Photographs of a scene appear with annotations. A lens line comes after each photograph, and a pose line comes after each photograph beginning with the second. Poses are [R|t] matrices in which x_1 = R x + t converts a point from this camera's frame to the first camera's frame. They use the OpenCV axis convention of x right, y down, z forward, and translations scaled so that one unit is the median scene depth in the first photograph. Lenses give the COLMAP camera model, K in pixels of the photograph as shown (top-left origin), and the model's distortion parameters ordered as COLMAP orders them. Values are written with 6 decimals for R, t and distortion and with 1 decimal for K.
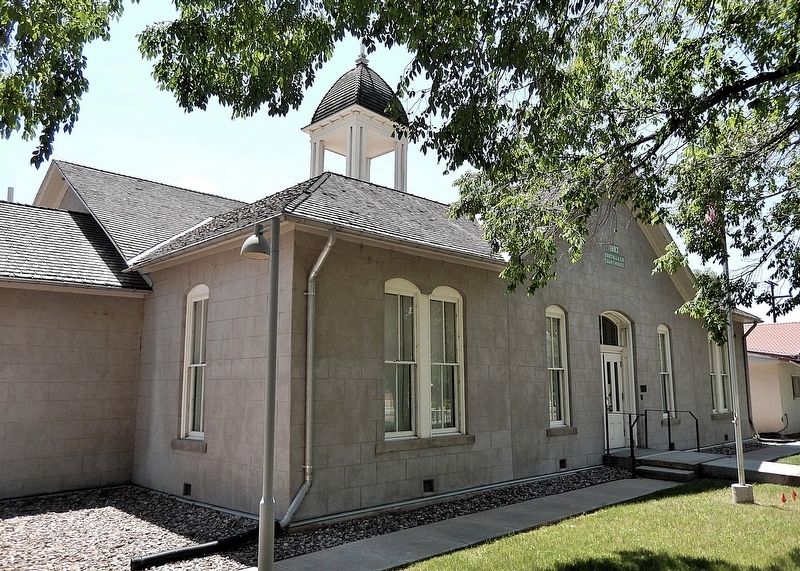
lens RADIAL K [[586.2, 0, 400.0], [0, 586.2, 285.5], [0, 0, 1]] dist [0.033500, -0.033246]
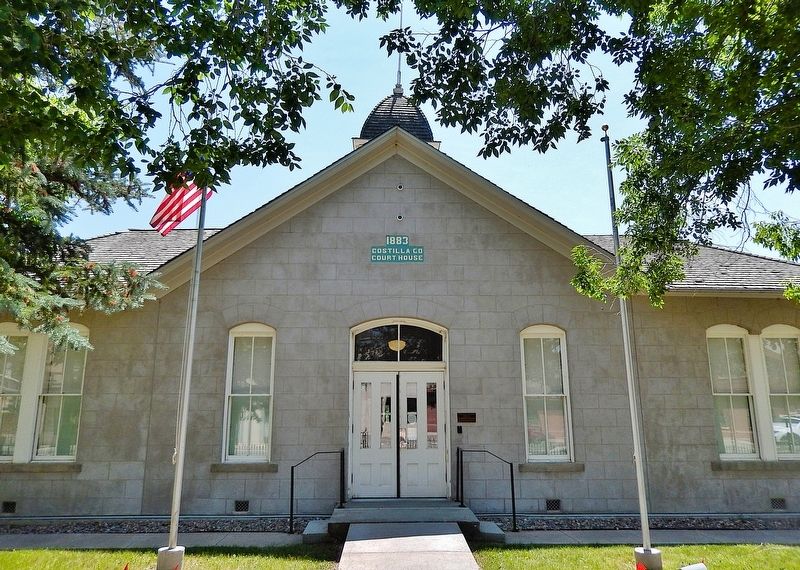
lens RADIAL K [[586.2, 0, 400.0], [0, 586.2, 285.0], [0, 0, 1]] dist [0.033500, -0.033246]
pose [[0.750043, -0.165705, -0.640295, 1.153580], [0.112374, 0.985958, -0.123526, 0.126528], [0.651773, 0.020697, 0.758132, 0.531768]]
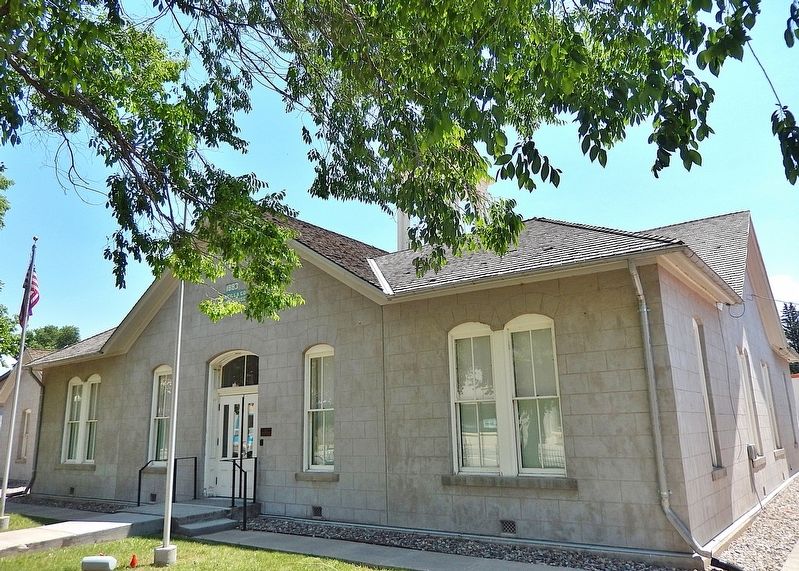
lens RADIAL K [[615.5, 0, 396.7], [0, 615.5, 258.0], [0, 0, 1]] dist [0.006832, -0.002256]
pose [[0.163032, -0.267894, -0.949554, 1.859322], [0.185548, 0.953583, -0.237173, 0.246318], [0.969016, -0.137521, 0.205172, 1.411883]]
